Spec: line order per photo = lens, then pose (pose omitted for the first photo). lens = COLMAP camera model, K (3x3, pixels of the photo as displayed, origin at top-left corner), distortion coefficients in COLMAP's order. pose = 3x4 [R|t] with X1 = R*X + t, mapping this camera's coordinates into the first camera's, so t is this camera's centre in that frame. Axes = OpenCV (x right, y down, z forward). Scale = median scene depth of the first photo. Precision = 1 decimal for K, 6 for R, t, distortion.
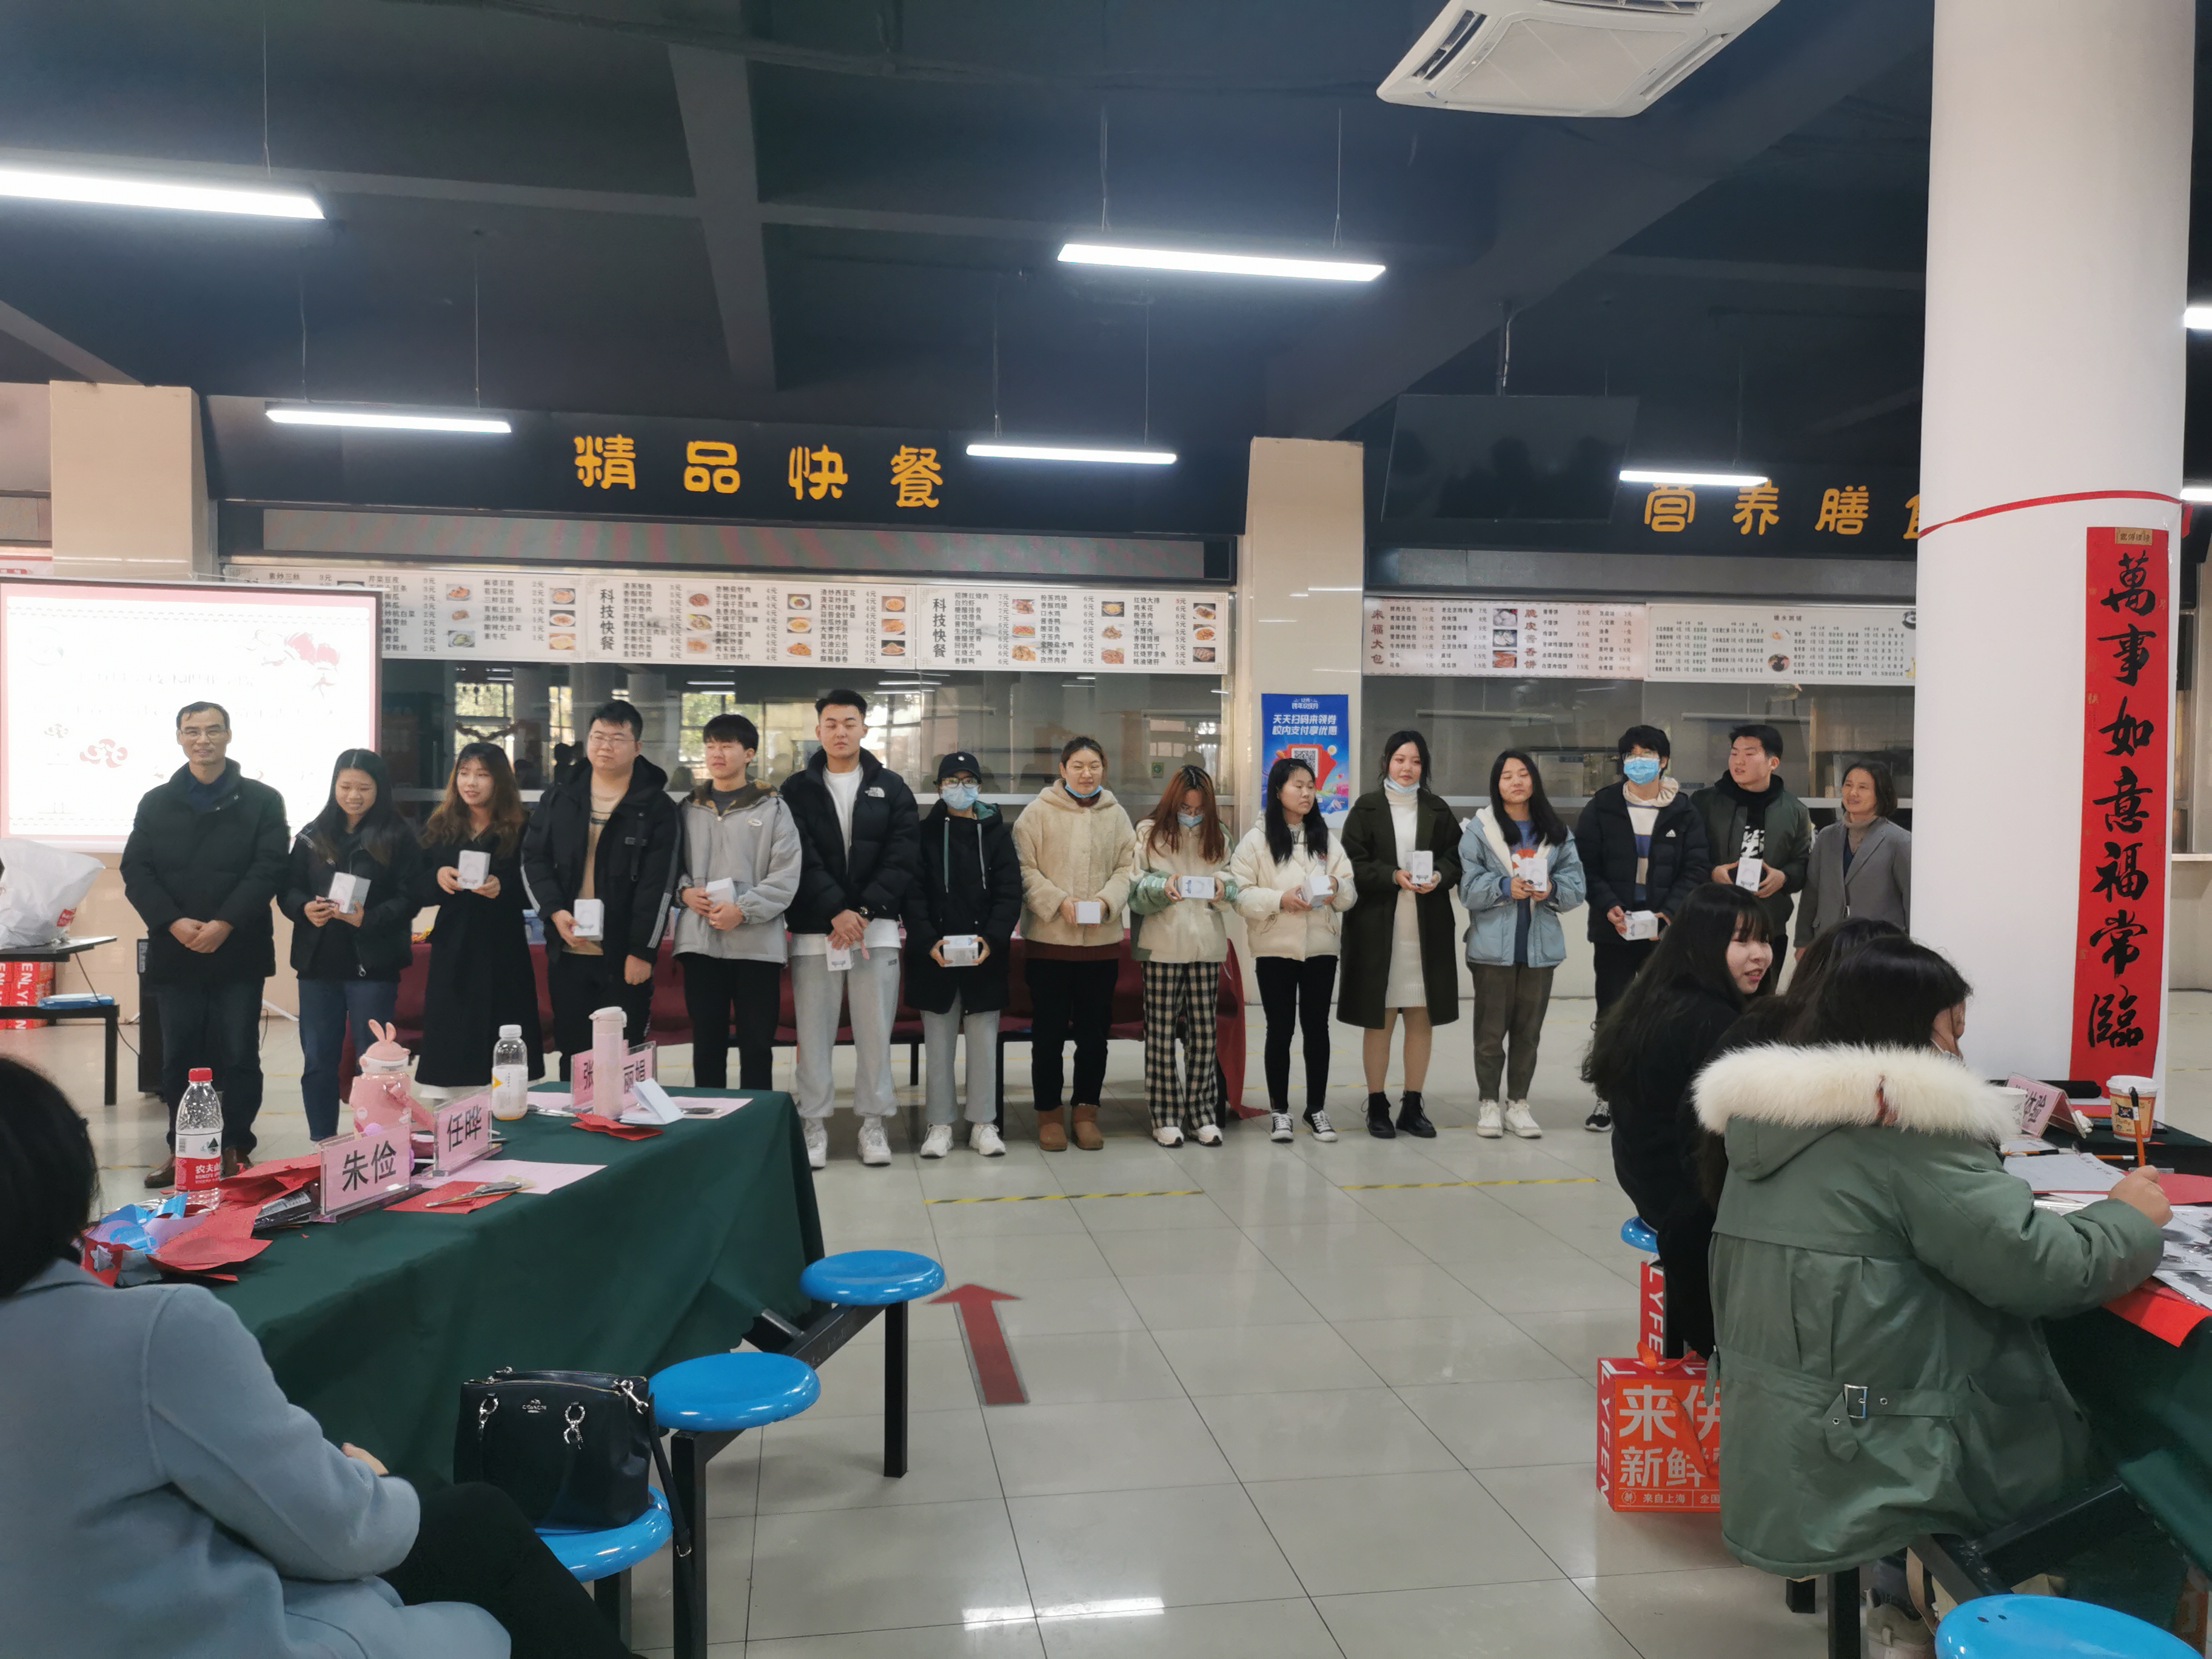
lens RADIAL K [[1742.4, 0, 1127.1], [0, 1742.4, 832.1], [0, 0, 1]] dist [0.052596, -0.057337]
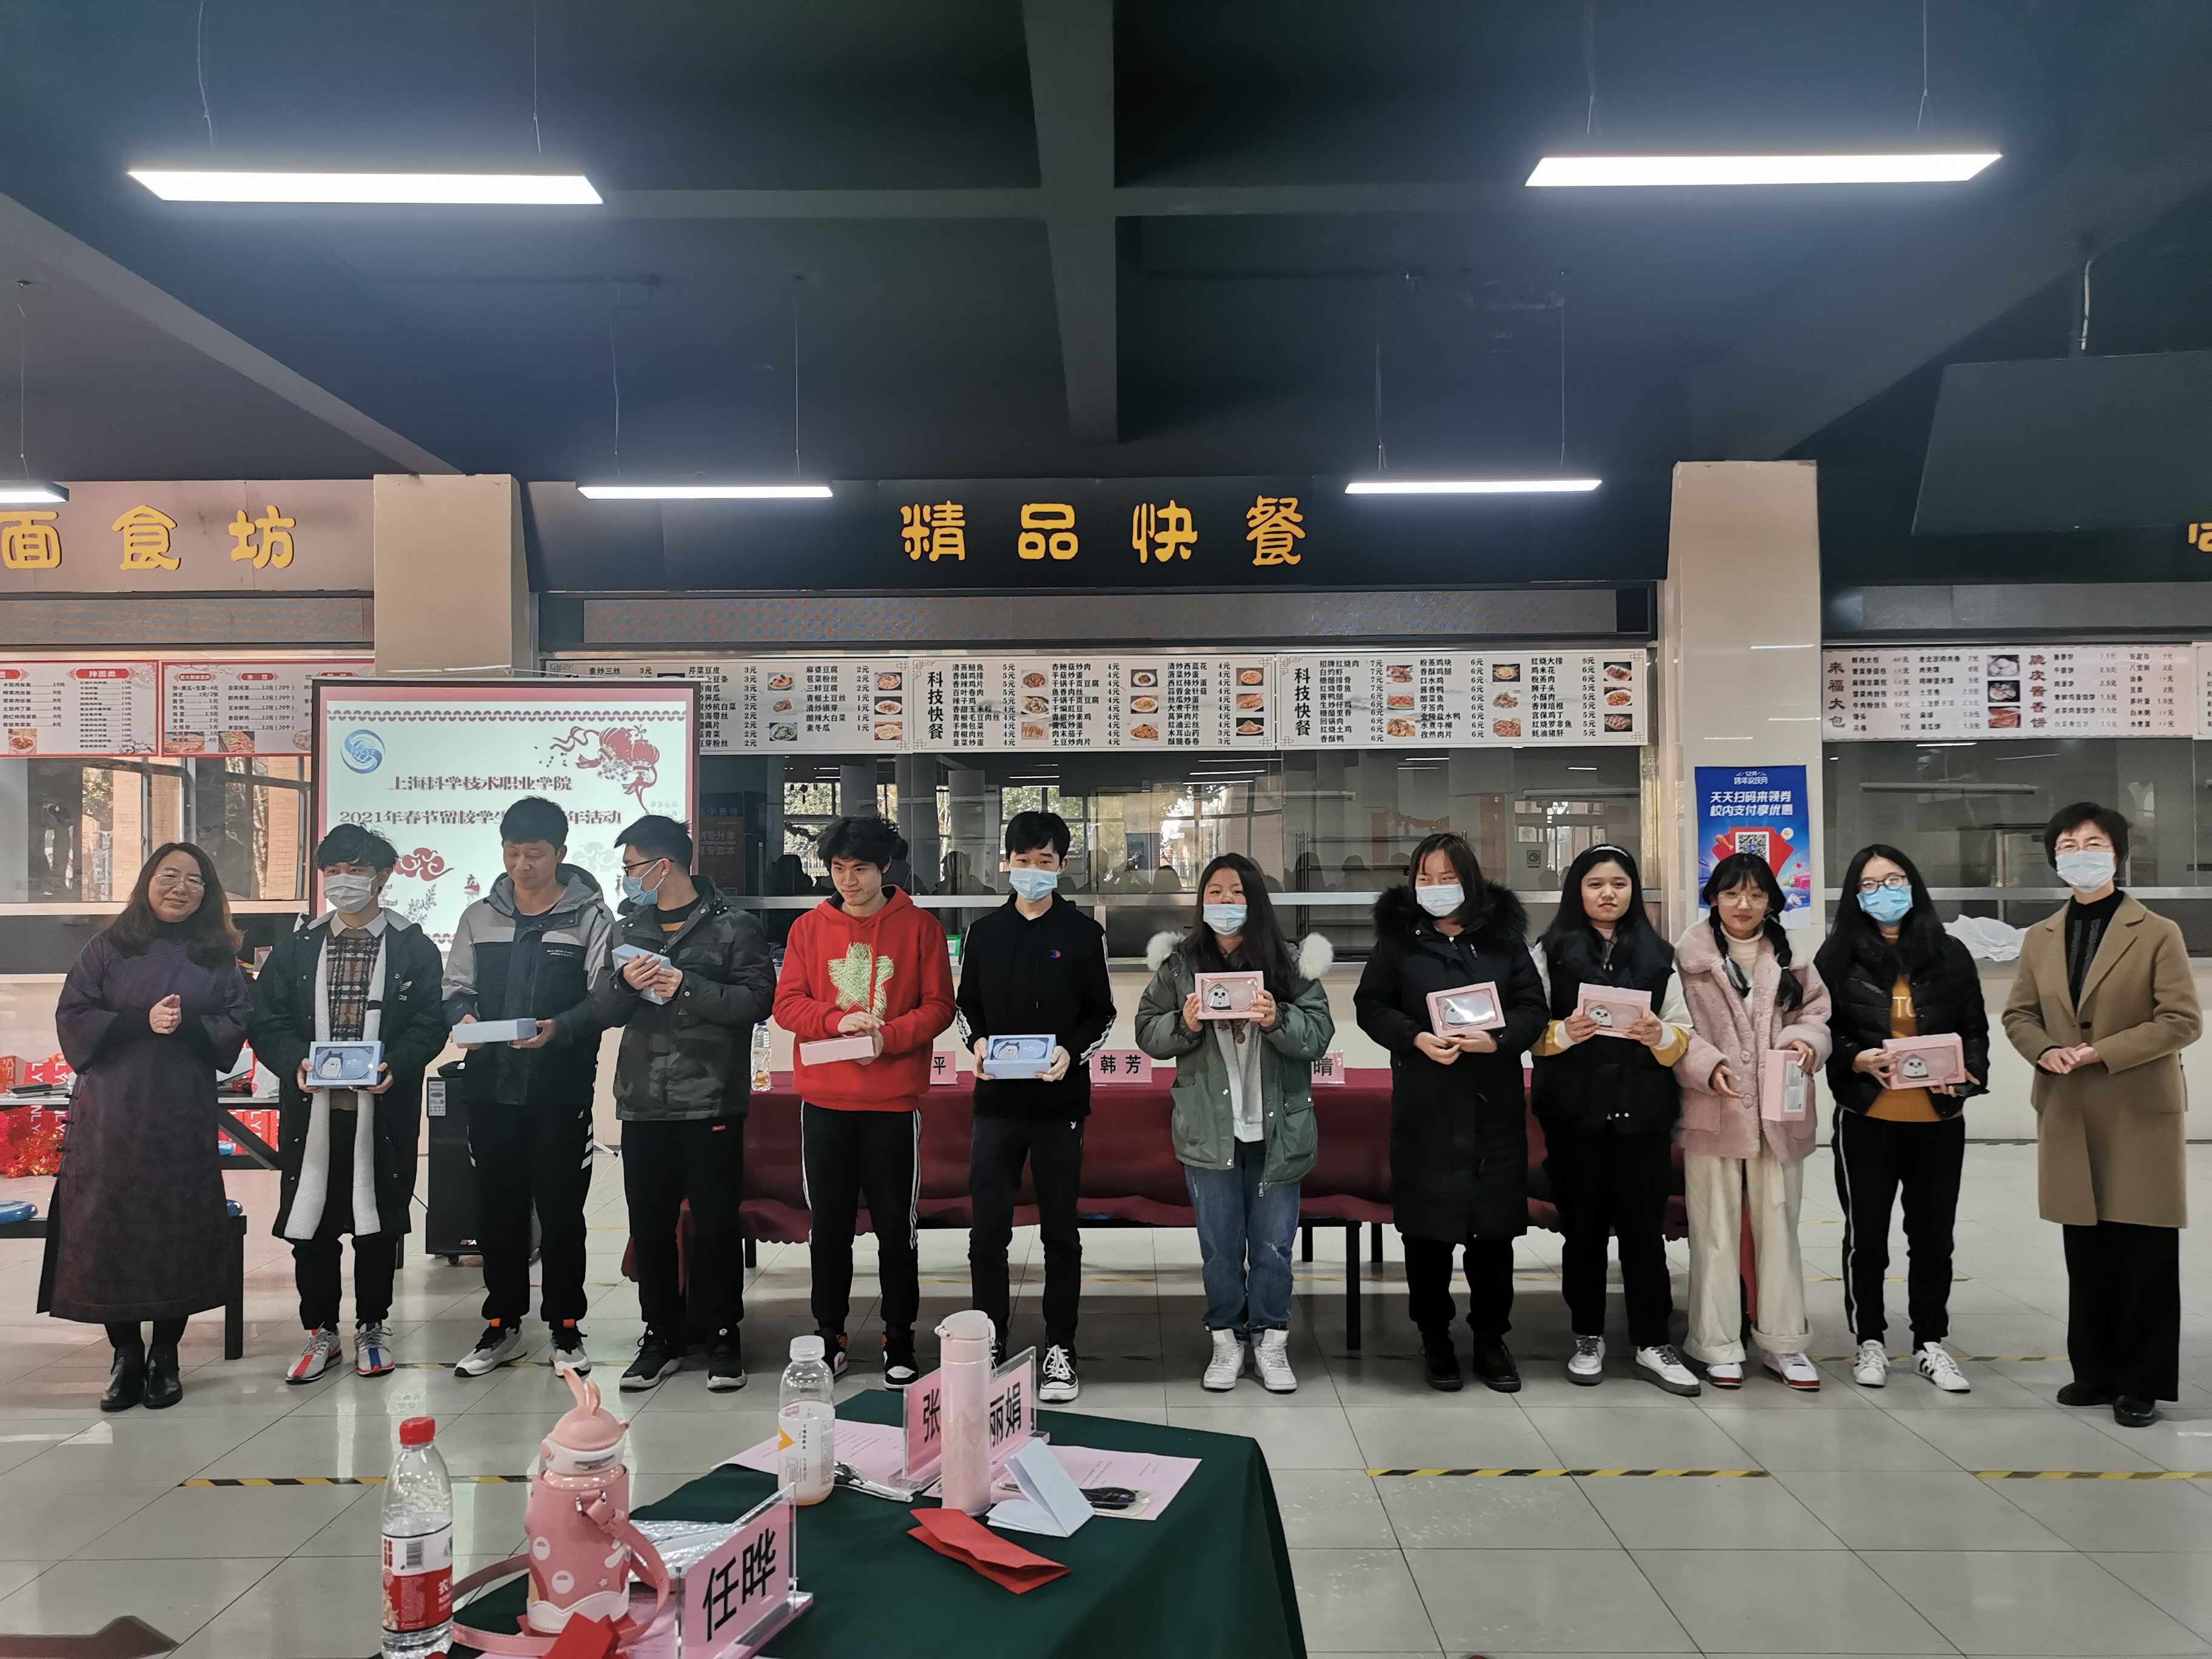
lens RADIAL K [[1700.1, 0, 1106.0], [0, 1700.1, 829.5], [0, 0, 1]] dist [0.042950, -0.003118]
pose [[0.982804, -0.019943, -0.183570, -0.050283], [0.010486, 0.998574, -0.052348, -0.010589], [0.184353, 0.049523, 0.981612, 0.156112]]
